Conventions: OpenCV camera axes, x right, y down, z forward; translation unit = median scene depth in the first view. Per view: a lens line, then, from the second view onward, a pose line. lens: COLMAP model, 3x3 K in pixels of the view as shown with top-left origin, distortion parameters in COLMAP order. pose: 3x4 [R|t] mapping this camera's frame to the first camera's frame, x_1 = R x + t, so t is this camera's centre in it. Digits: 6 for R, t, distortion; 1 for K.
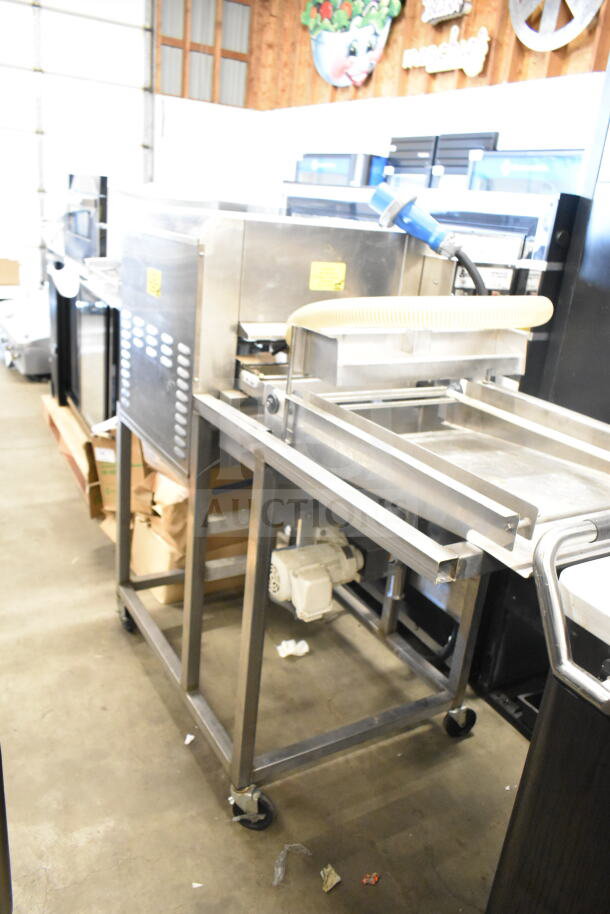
lens RADIAL K [[710.9, 0, 300.6], [0, 710.9, 461.3], [0, 0, 1]] dist [-0.014168, 0.009786]
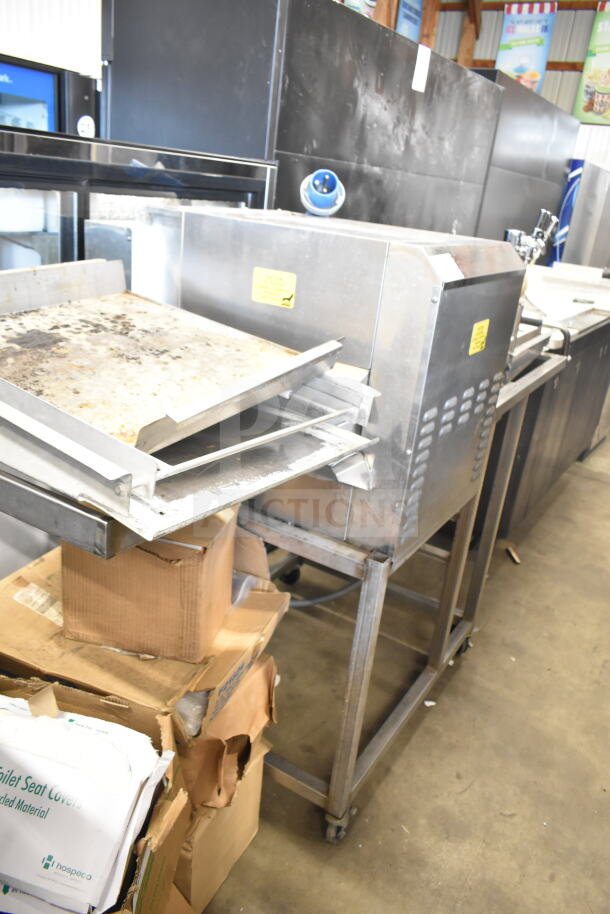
lens RADIAL K [[710.9, 0, 303.1], [0, 710.9, 455.1], [0, 0, 1]] dist [-0.014168, 0.009786]
pose [[-0.470634, -0.445633, 0.761521, -0.890432], [0.168397, 0.801850, 0.573306, -0.724237], [-0.866110, 0.398055, -0.302335, 1.621784]]
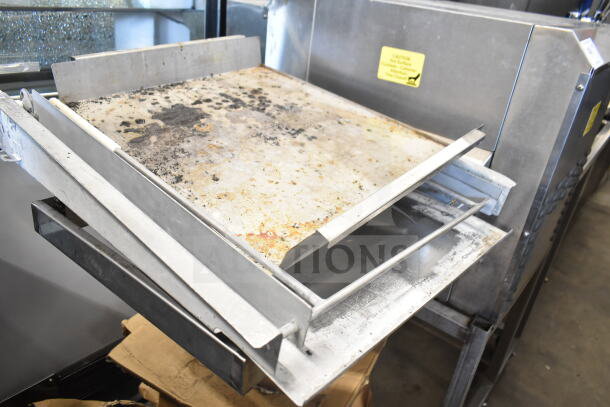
lens RADIAL K [[474.5, 0, 302.5], [0, 474.5, 200.9], [0, 0, 1]] dist [-0.014168, 0.009786]
pose [[-0.351565, -0.527408, 0.773462, -0.657588], [0.196568, 0.766198, 0.611802, -0.666420], [-0.915294, 0.367126, -0.165697, 1.591154]]
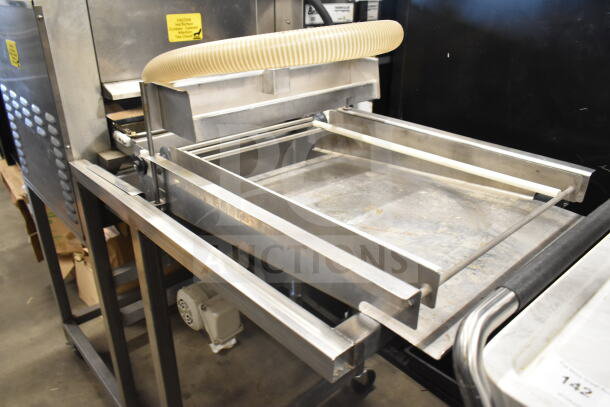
lens RADIAL K [[474.5, 0, 304.8], [0, 474.5, 202.8], [0, 0, 1]] dist [-0.014168, 0.009786]
pose [[0.974118, -0.168421, 0.150763, 0.063691], [0.153656, 0.982549, 0.104816, -0.055121], [-0.165785, -0.078937, 0.982997, 0.278119]]
